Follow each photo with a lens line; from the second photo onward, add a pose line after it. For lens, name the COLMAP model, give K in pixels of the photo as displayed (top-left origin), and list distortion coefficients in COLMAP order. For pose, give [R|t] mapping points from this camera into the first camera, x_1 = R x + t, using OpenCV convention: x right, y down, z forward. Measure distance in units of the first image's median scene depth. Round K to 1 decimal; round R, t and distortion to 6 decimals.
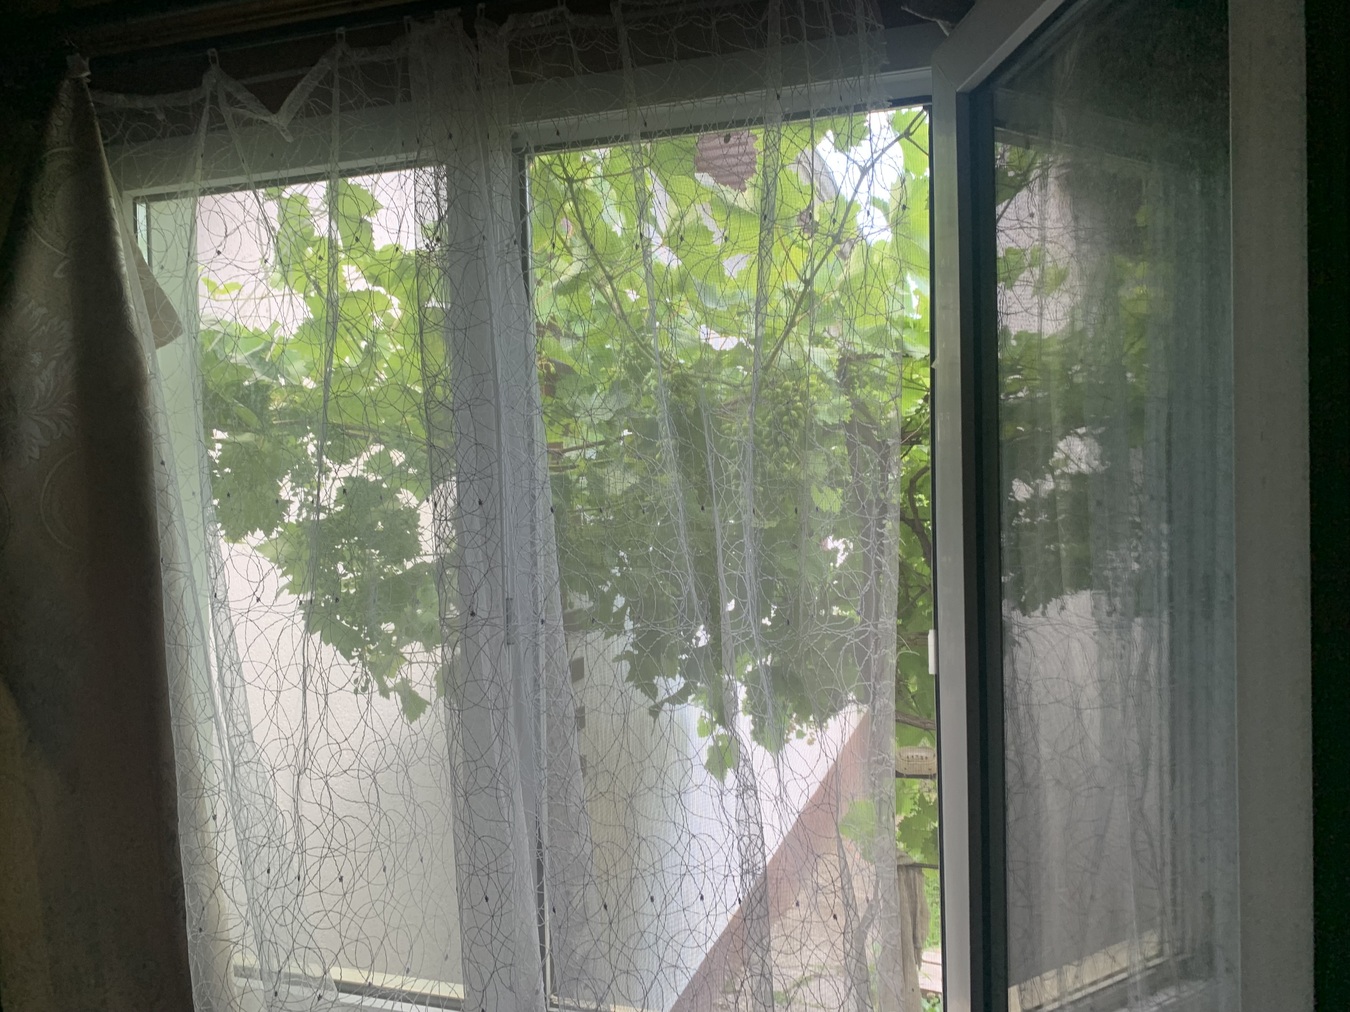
lens RADIAL K [[1029.4, 0, 680.7], [0, 1029.4, 481.9], [0, 0, 1]] dist [0.011461, -0.008409]
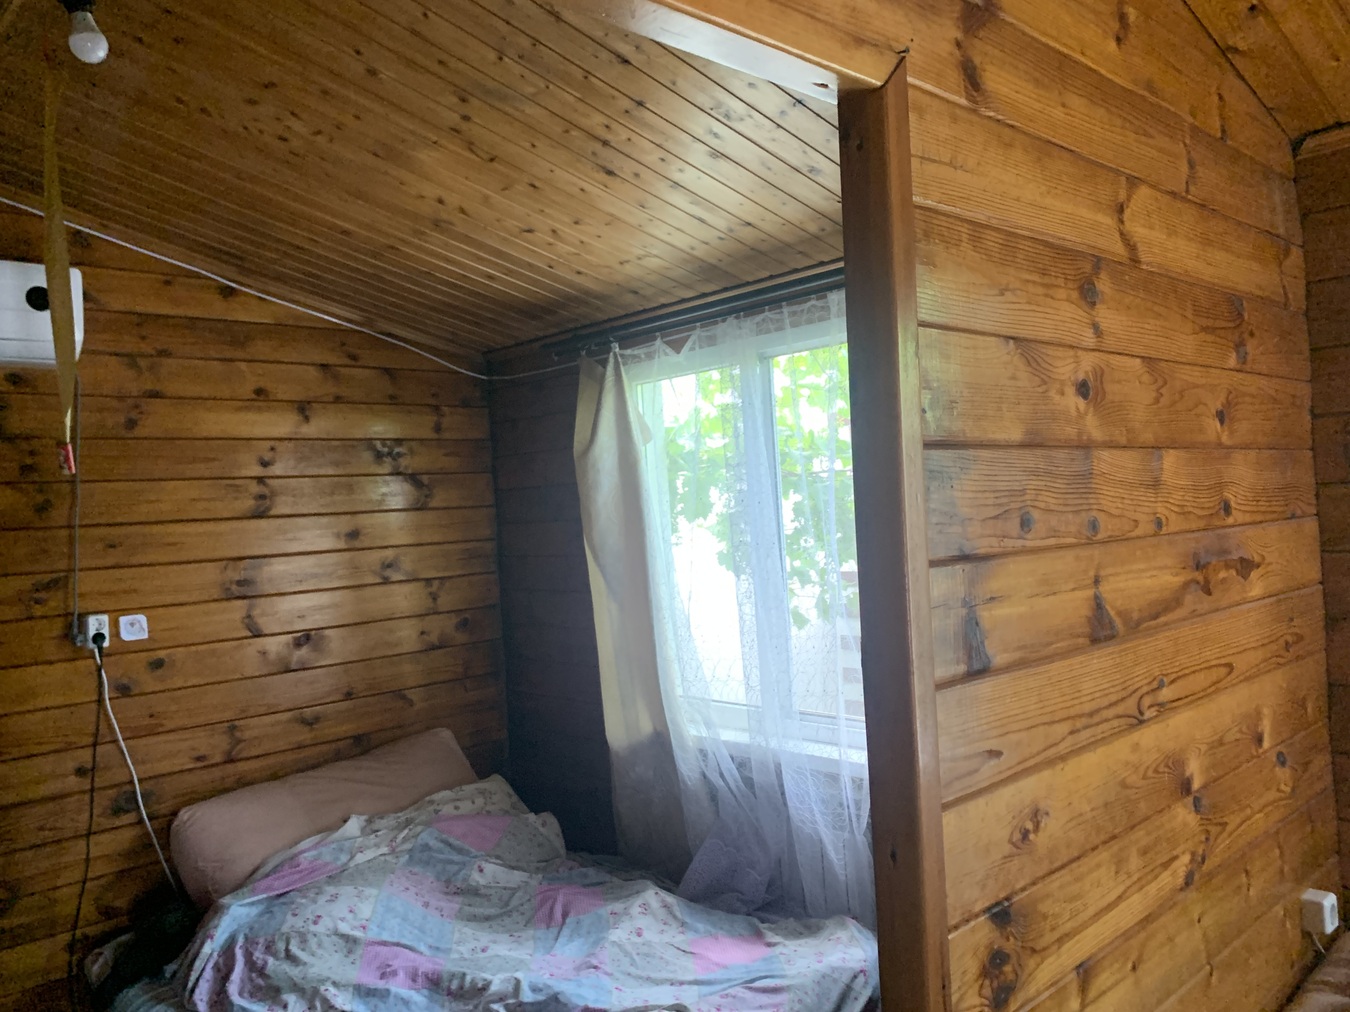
lens RADIAL K [[1029.4, 0, 680.7], [0, 1029.4, 481.9], [0, 0, 1]] dist [0.011461, -0.008409]
pose [[0.877657, -0.034932, -0.478014, 0.835281], [0.033897, 0.999367, -0.010794, -0.005470], [0.478088, -0.006729, 0.878286, -1.274810]]
